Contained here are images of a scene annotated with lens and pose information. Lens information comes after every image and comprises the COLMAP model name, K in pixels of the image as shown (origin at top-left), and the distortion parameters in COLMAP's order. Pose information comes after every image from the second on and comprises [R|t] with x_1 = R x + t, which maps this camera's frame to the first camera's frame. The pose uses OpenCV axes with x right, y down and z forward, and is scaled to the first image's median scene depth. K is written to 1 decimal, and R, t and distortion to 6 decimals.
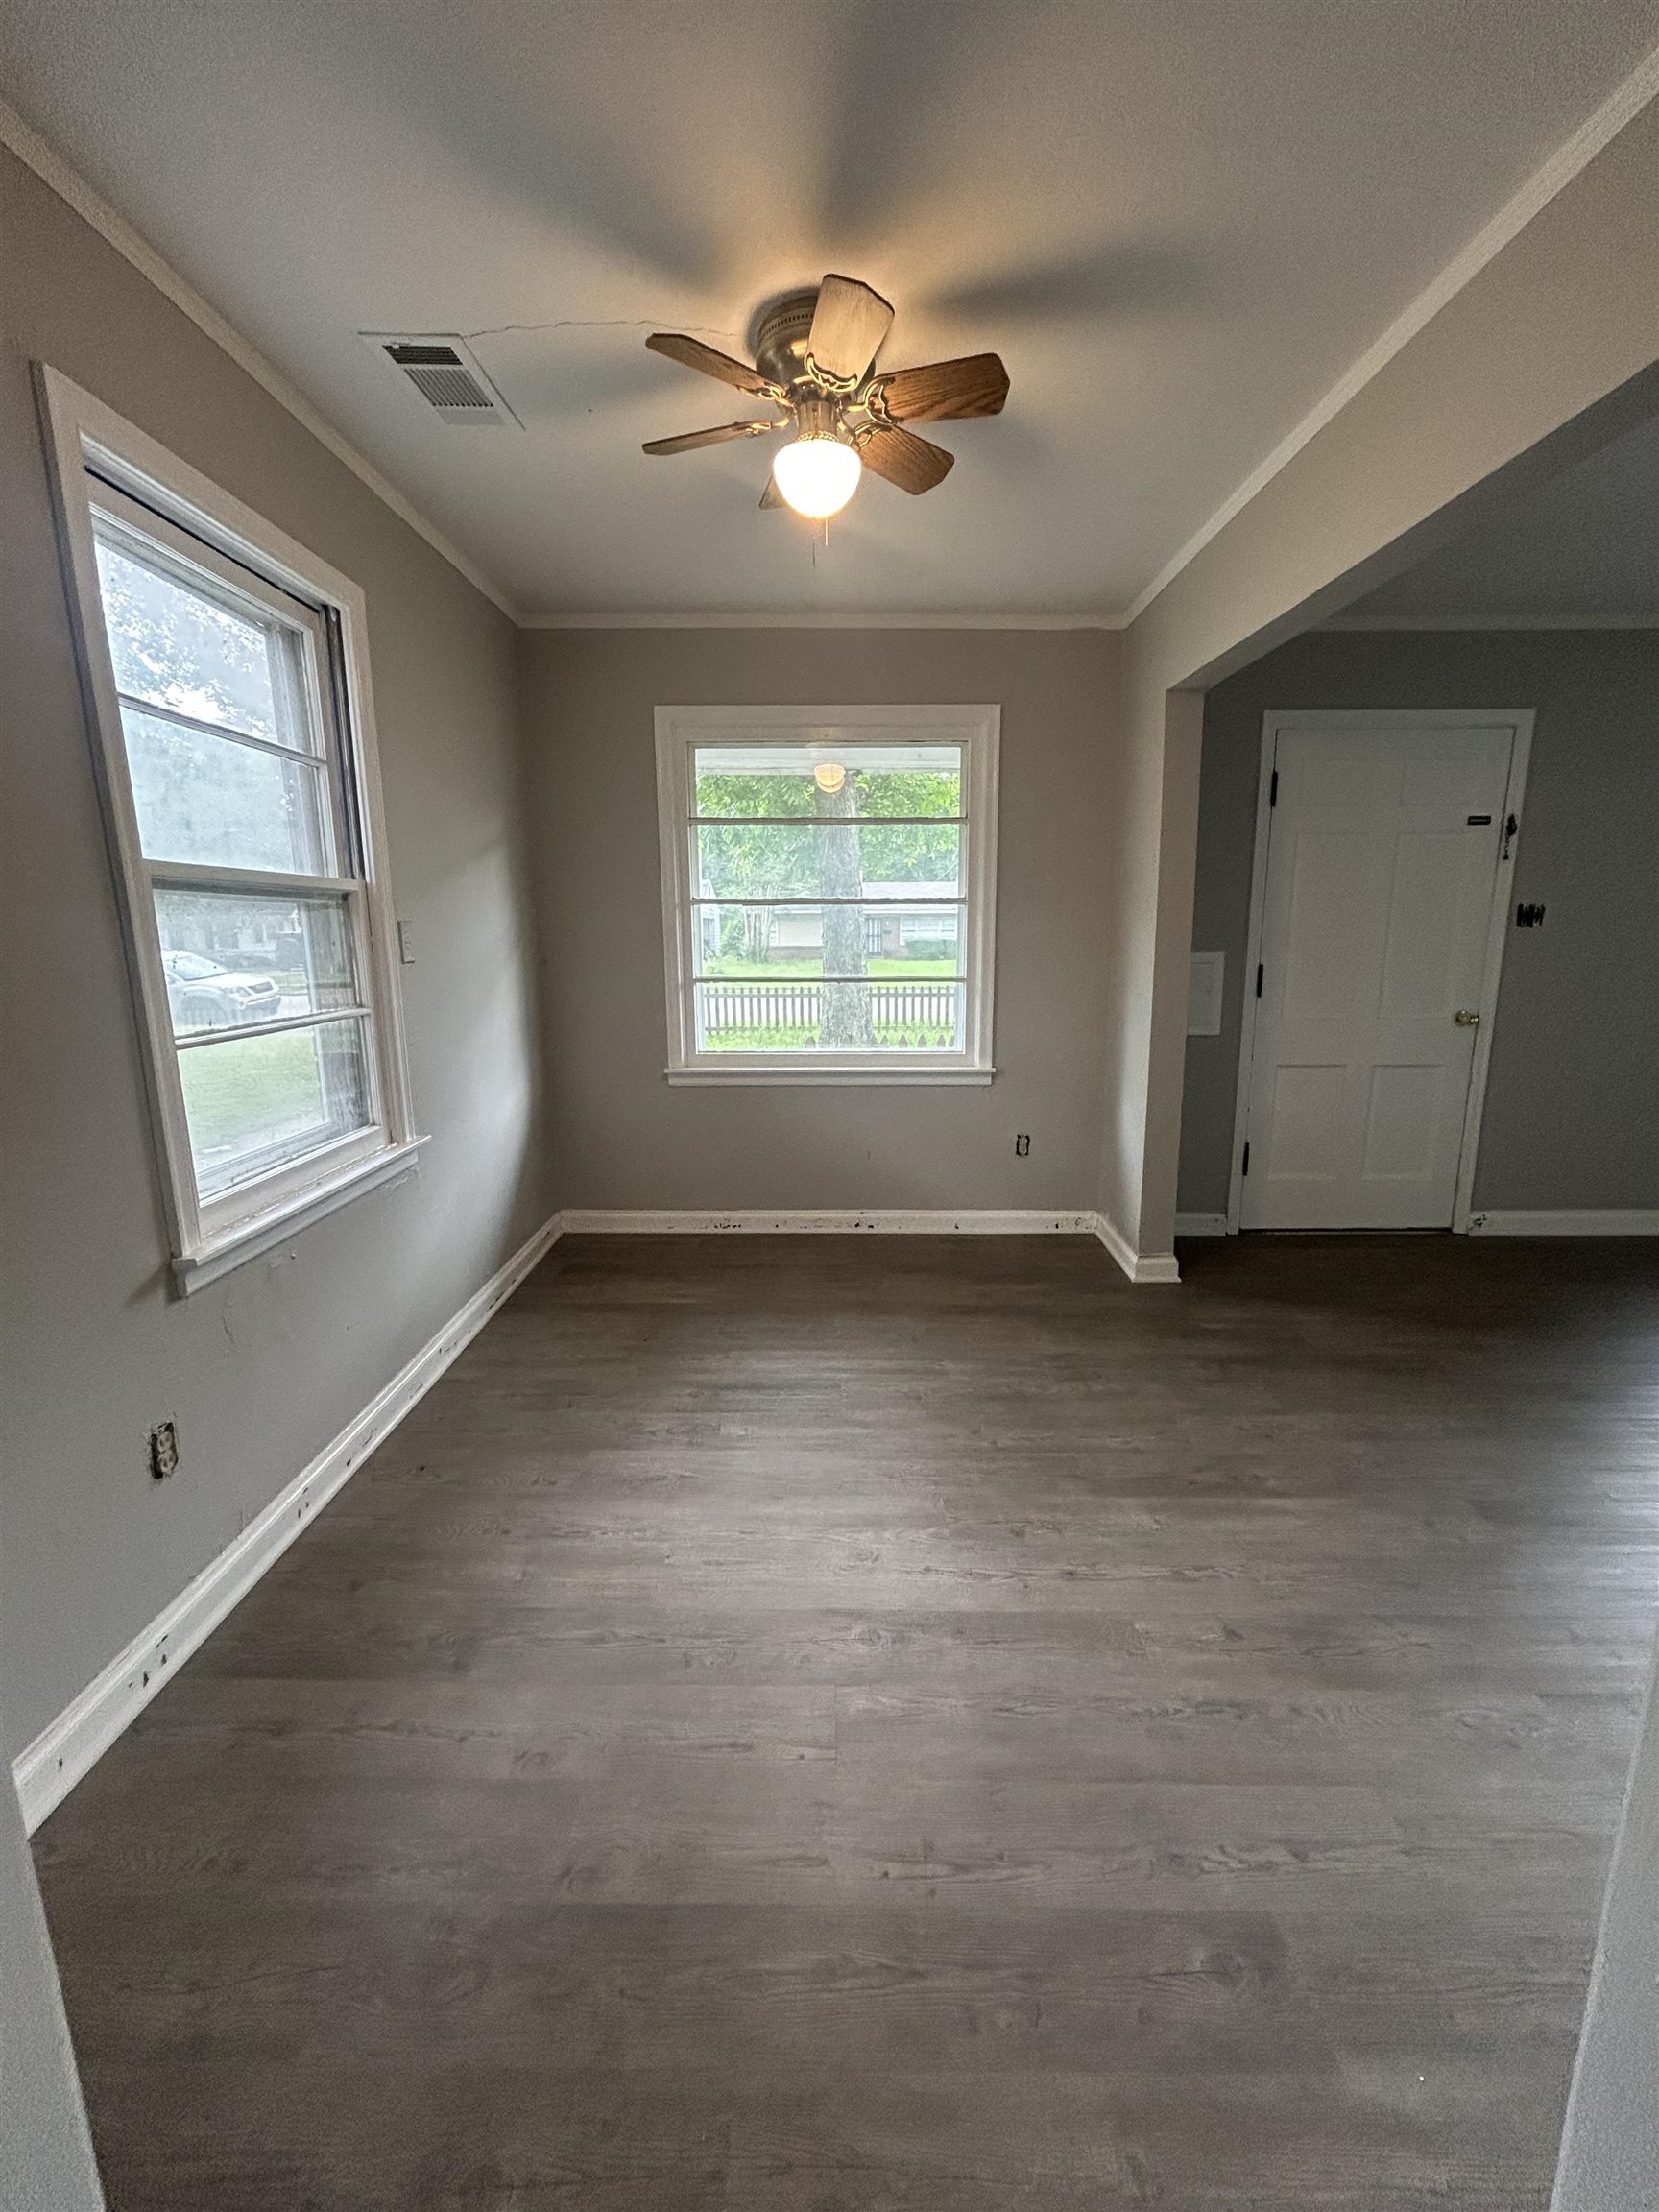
lens RADIAL K [[896.3, 0, 845.0], [0, 896.3, 1096.7], [0, 0, 1]] dist [0.000368, 0.000137]
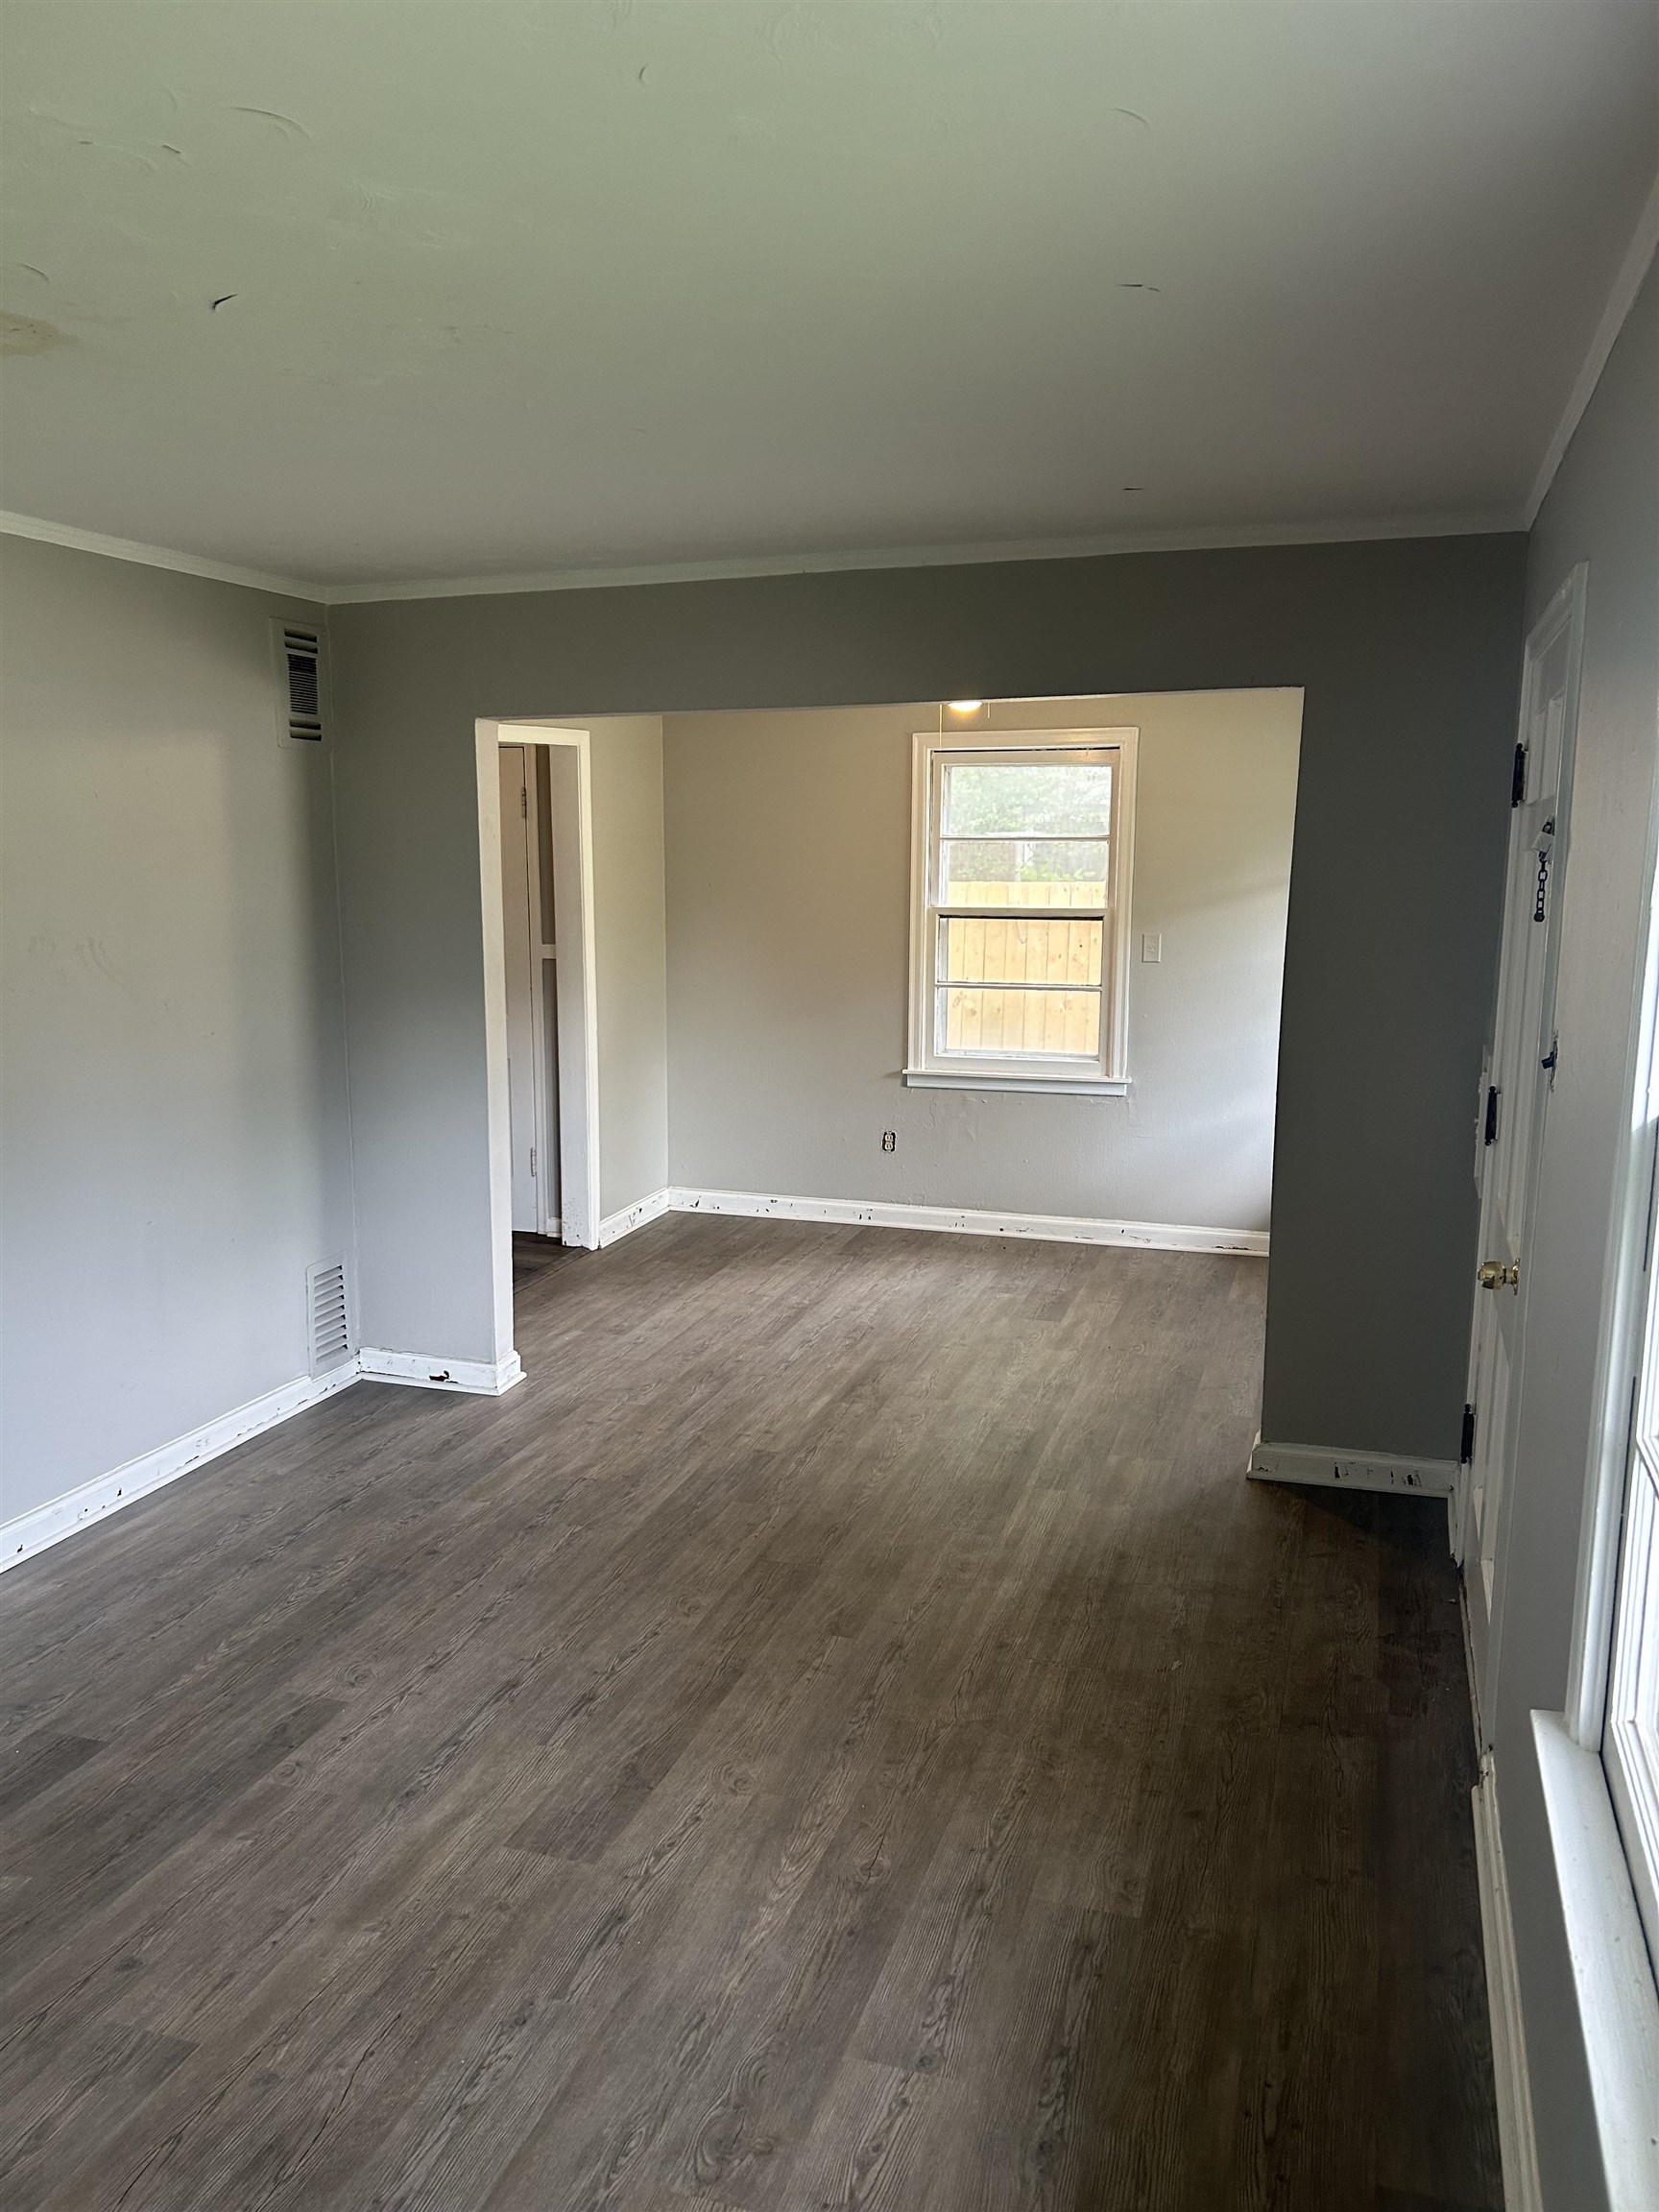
lens RADIAL K [[1660.3, 0, 829.5], [0, 1660.3, 1106.0], [0, 0, 1]] dist [-0.002576, -0.008287]
pose [[-0.316676, 0.148366, -0.936858, 1.960614], [-0.177429, 0.960992, 0.212162, -0.354009], [0.931791, 0.233412, -0.277999, 1.144208]]
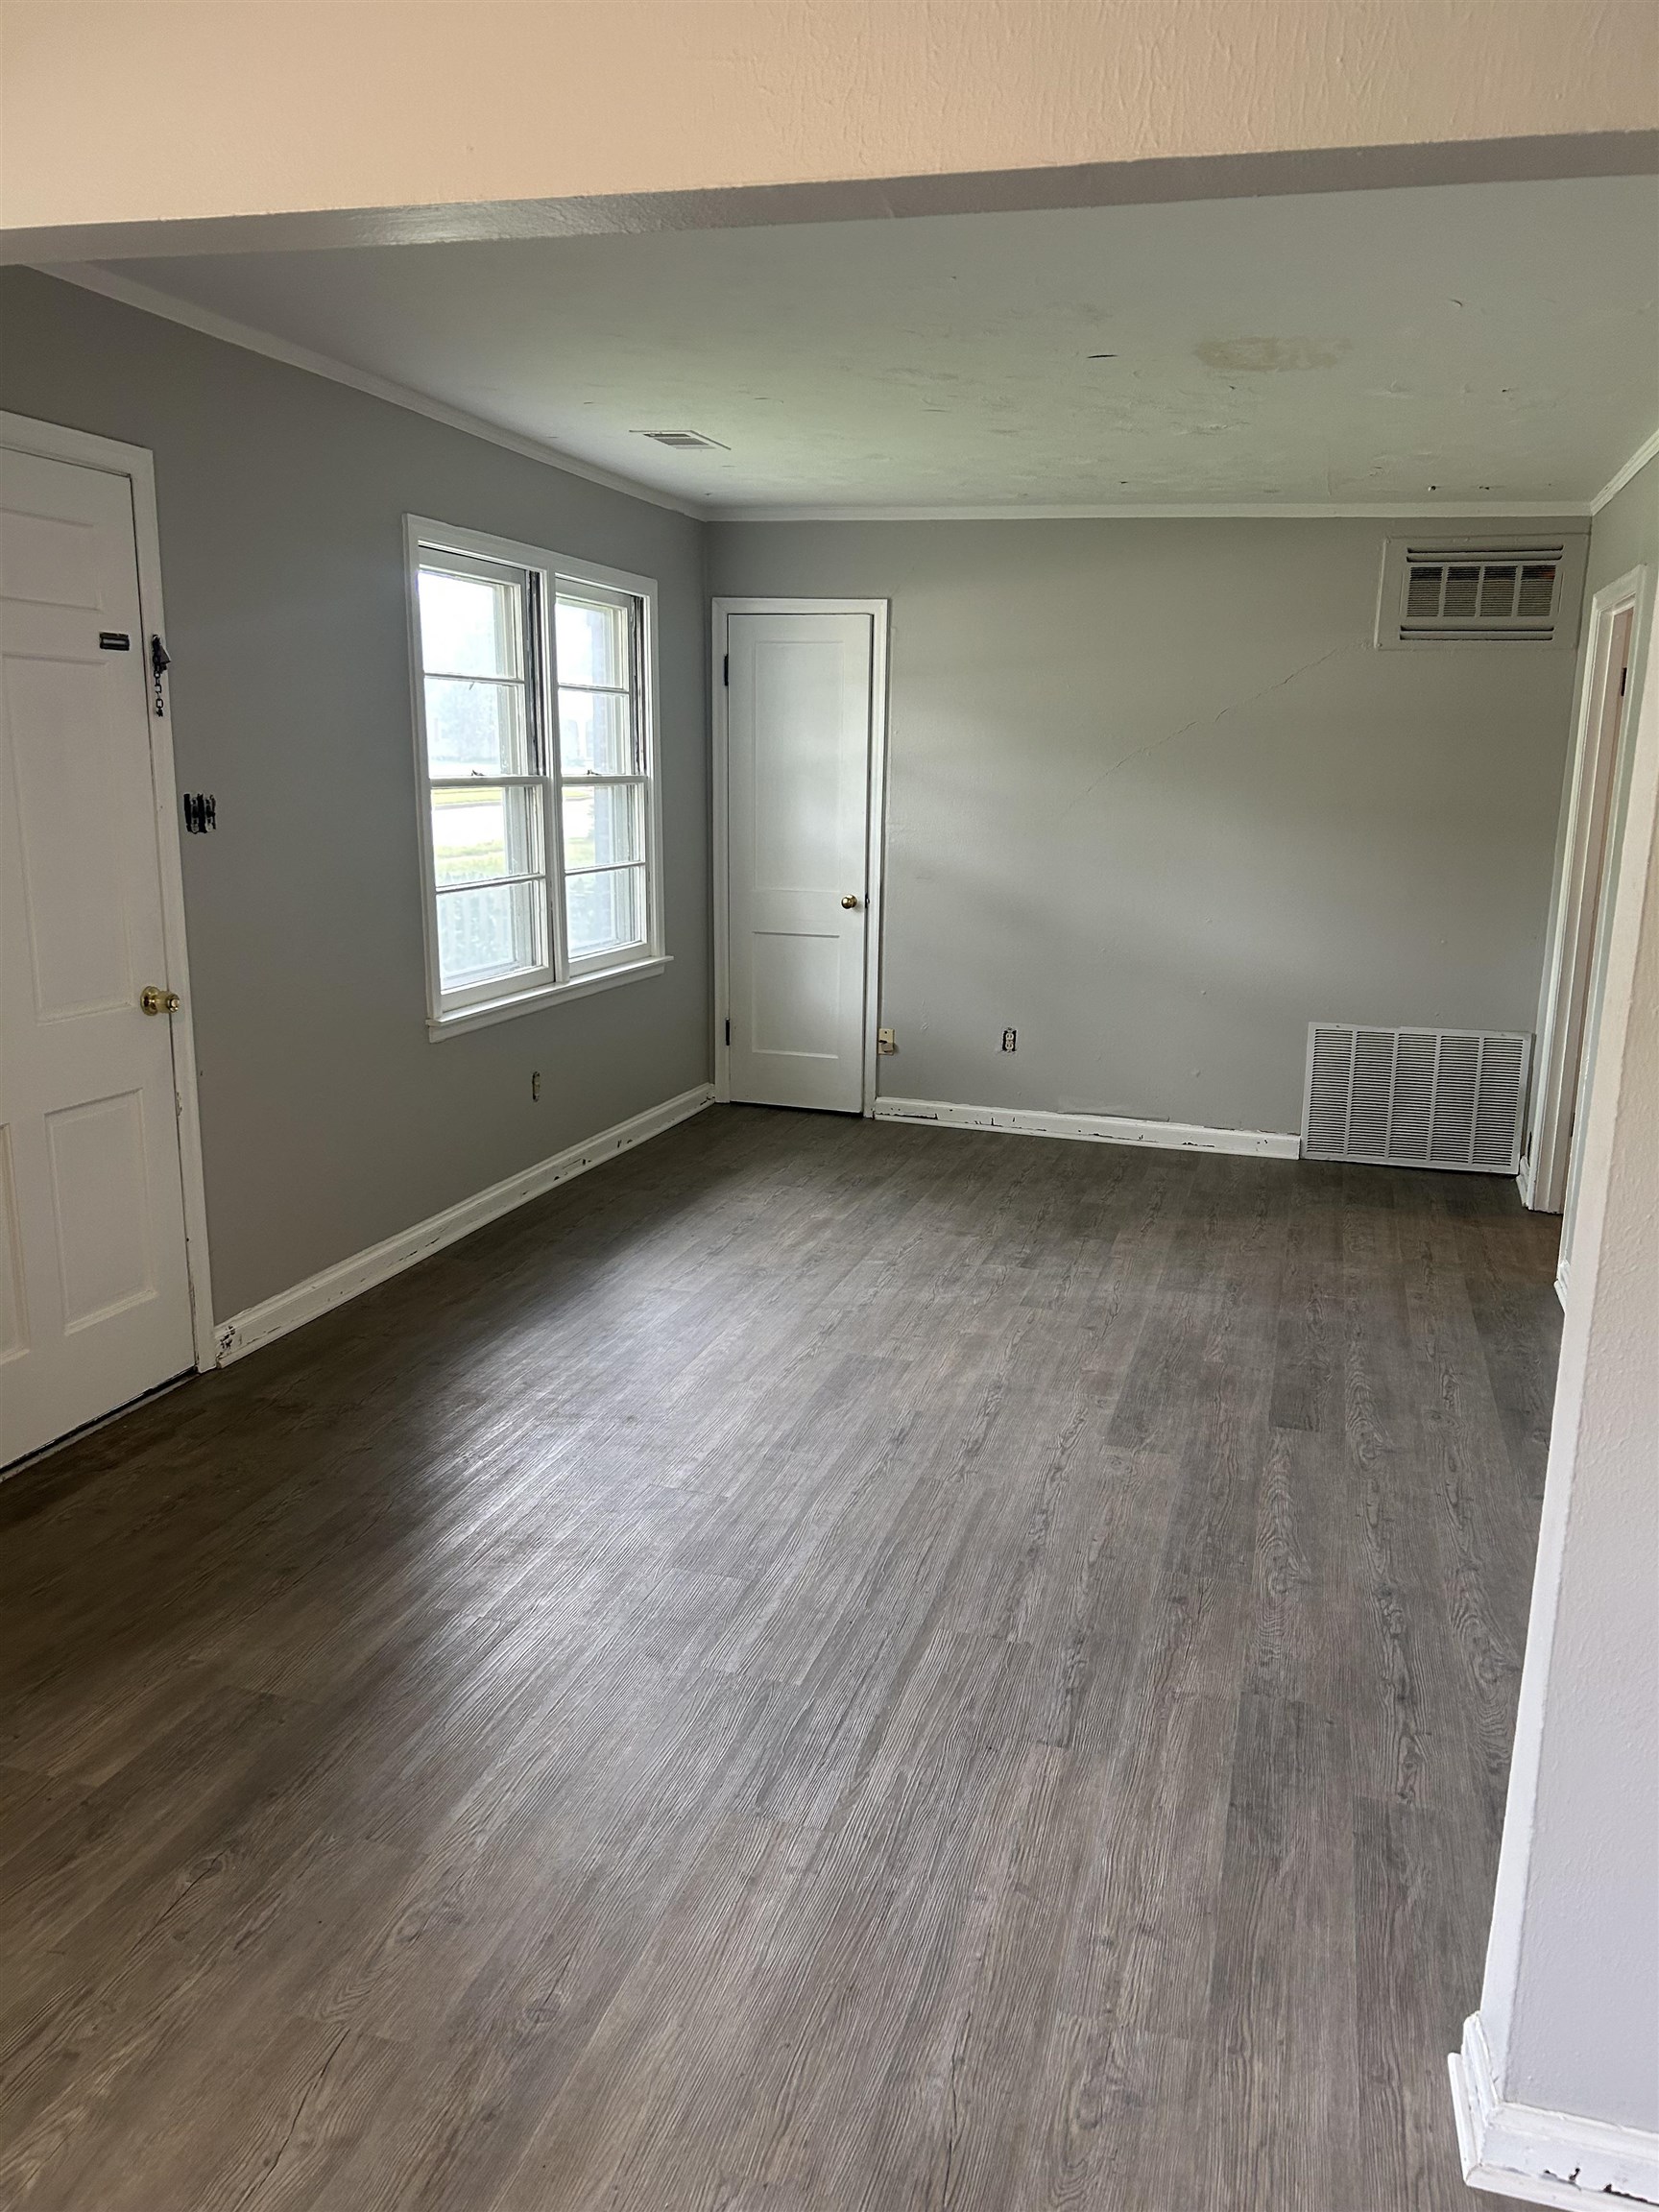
lens RADIAL K [[1653.6, 0, 857.1], [0, 1653.6, 1108.5], [0, 0, 1]] dist [0.057871, -0.063223]
pose [[0.274011, -0.196265, 0.941487, -0.220010], [0.156337, 0.975024, 0.157755, -0.148886], [-0.948934, 0.103963, 0.297851, 0.367323]]
